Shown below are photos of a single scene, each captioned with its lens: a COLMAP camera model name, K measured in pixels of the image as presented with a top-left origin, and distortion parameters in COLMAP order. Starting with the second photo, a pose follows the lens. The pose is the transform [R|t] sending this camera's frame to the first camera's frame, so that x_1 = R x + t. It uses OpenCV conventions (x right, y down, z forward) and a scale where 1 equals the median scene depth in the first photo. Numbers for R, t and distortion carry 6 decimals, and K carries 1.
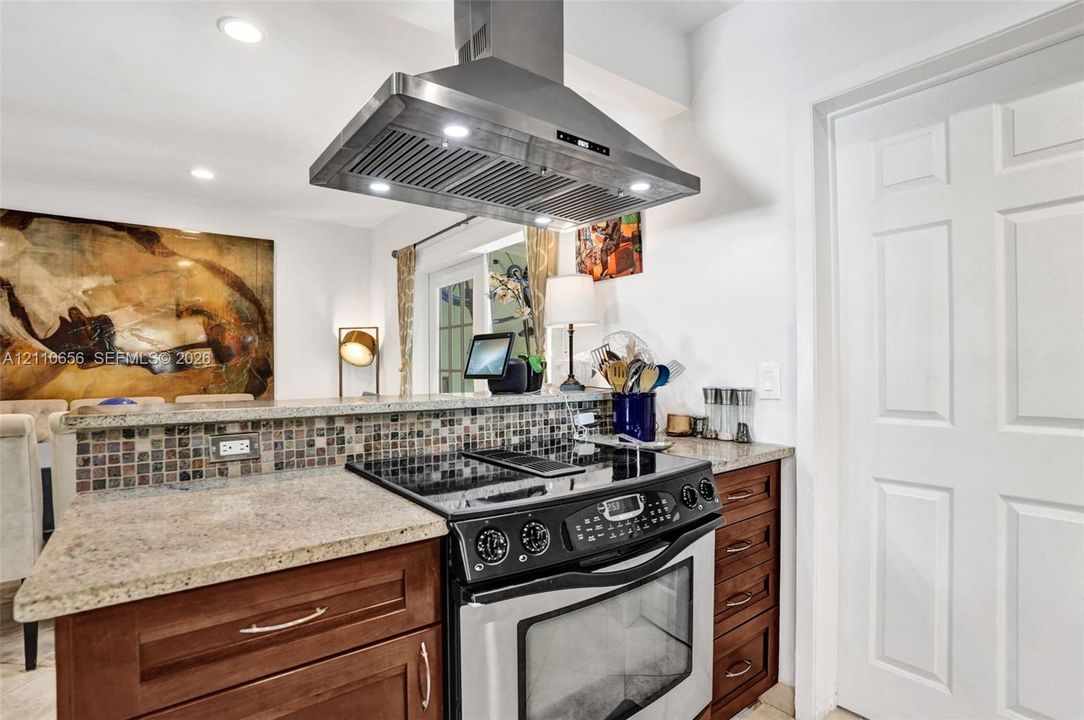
lens RADIAL K [[528.2, 0, 541.5], [0, 528.2, 355.6], [0, 0, 1]] dist [-0.051865, 0.021659]
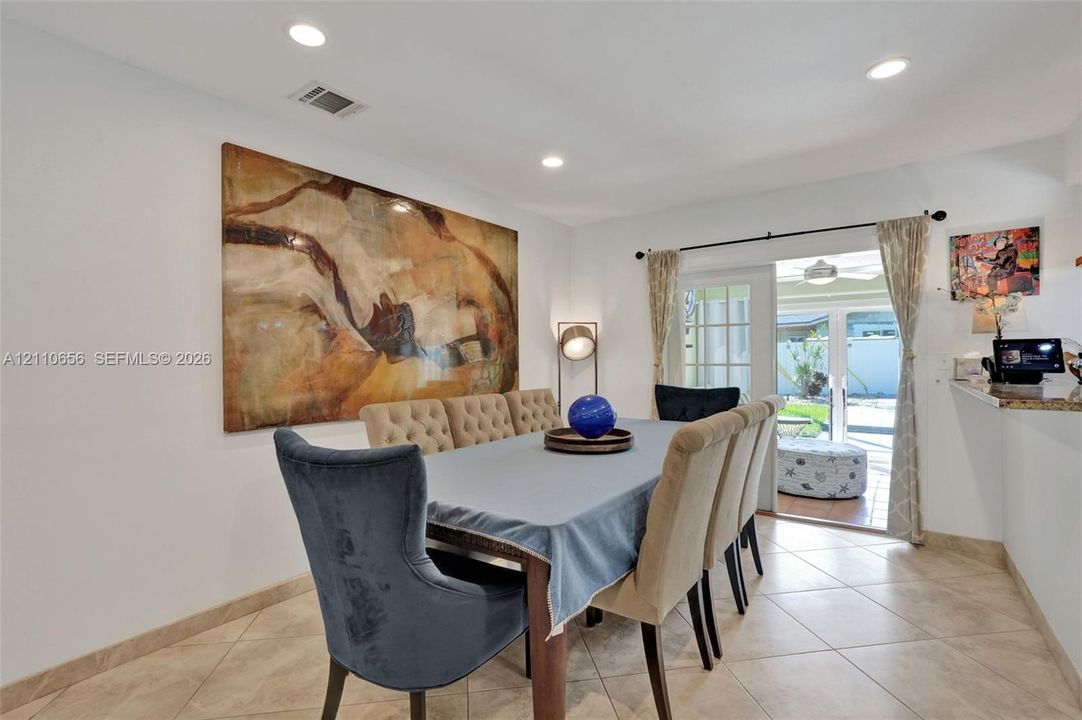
lens RADIAL K [[516.4, 0, 516.5], [0, 516.4, 347.1], [0, 0, 1]] dist [-0.018855, 0.000226]
pose [[0.951004, 0.009706, 0.309027, -1.012702], [-0.009361, 0.999953, -0.002598, -0.002081], [-0.309038, -0.000422, 0.951050, 0.101119]]
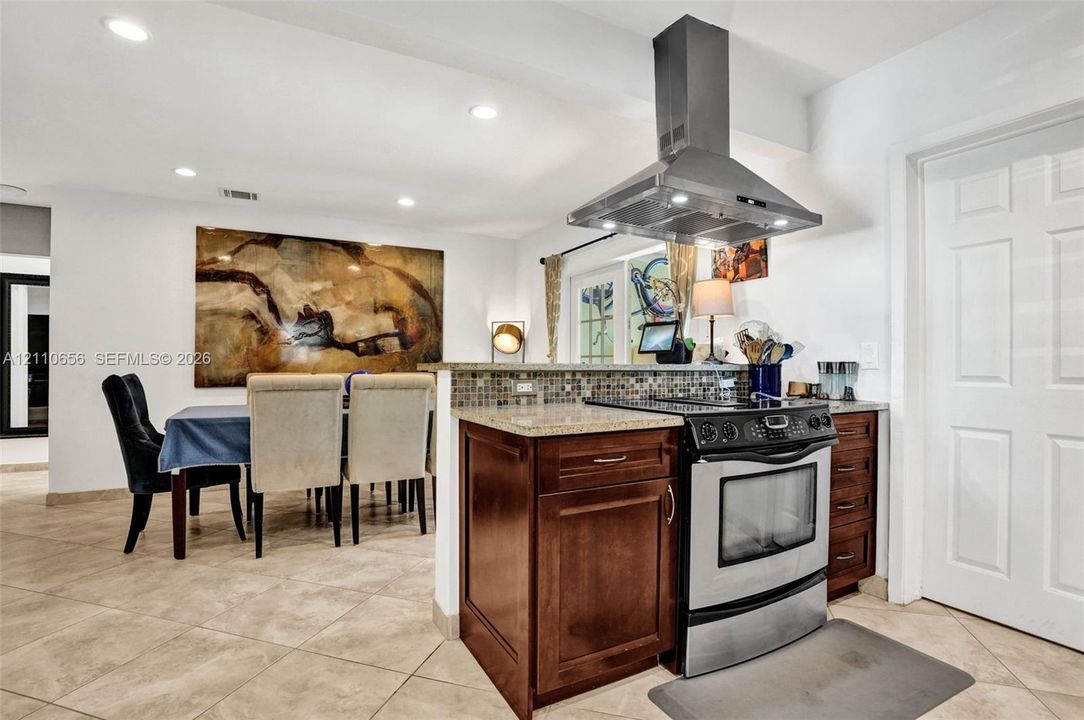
lens RADIAL K [[528.2, 0, 541.5], [0, 528.2, 355.6], [0, 0, 1]] dist [-0.051865, 0.021659]
pose [[0.988791, 0.009697, -0.148993, -0.115593], [-0.009379, 0.999952, 0.002835, 0.028292], [0.149014, -0.001406, 0.988834, -0.257033]]
